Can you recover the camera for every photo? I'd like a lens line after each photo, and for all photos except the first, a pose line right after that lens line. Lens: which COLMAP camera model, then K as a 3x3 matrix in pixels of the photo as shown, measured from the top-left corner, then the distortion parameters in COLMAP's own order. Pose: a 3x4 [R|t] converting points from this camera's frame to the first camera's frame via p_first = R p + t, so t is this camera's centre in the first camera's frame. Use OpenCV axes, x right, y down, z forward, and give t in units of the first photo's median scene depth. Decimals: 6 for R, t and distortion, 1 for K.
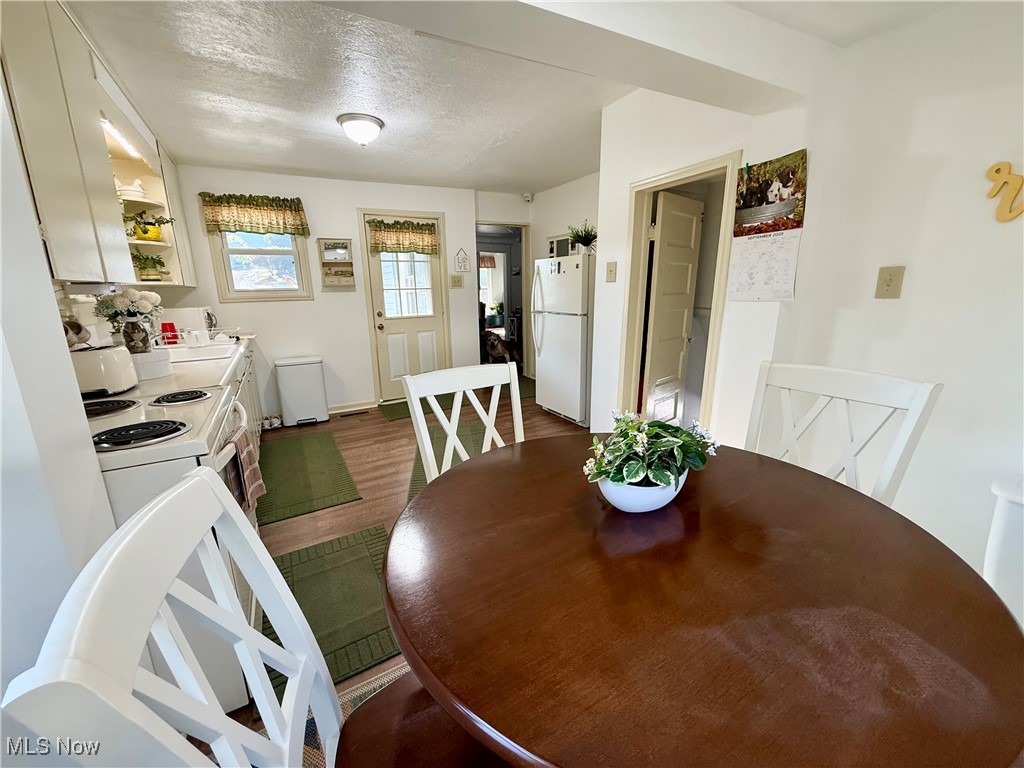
lens RADIAL K [[412.9, 0, 511.4], [0, 412.9, 388.0], [0, 0, 1]] dist [-0.000818, -0.000149]
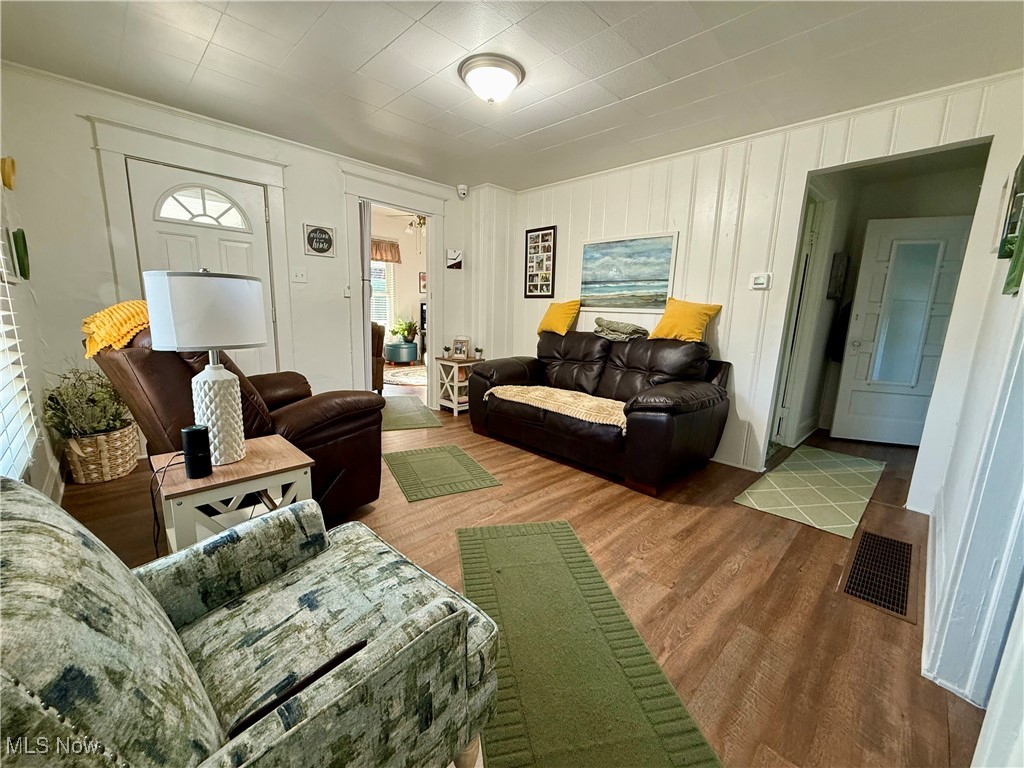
lens RADIAL K [[412.9, 0, 504.9], [0, 412.9, 384.8], [0, 0, 1]] dist [-0.000818, -0.000149]
pose [[0.971998, 0.002072, 0.234978, -0.032252], [0.008885, 0.998922, -0.045563, -0.093158], [-0.234819, 0.046375, 0.970932, 0.414213]]
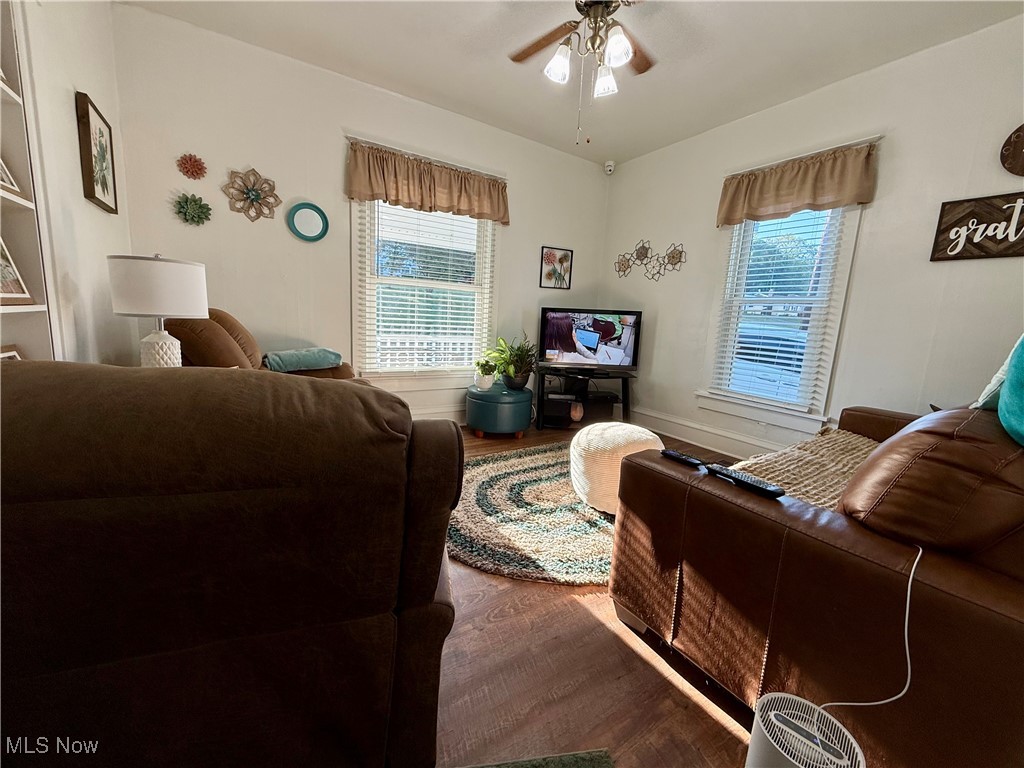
lens RADIAL K [[412.9, 0, 517.2], [0, 412.9, 380.2], [0, 0, 1]] dist [-0.000818, -0.000149]
pose [[0.996481, 0.056124, 0.062254, -0.044249], [-0.051763, 0.996232, -0.069589, -0.169022], [-0.065925, 0.066121, 0.995631, 0.739539]]
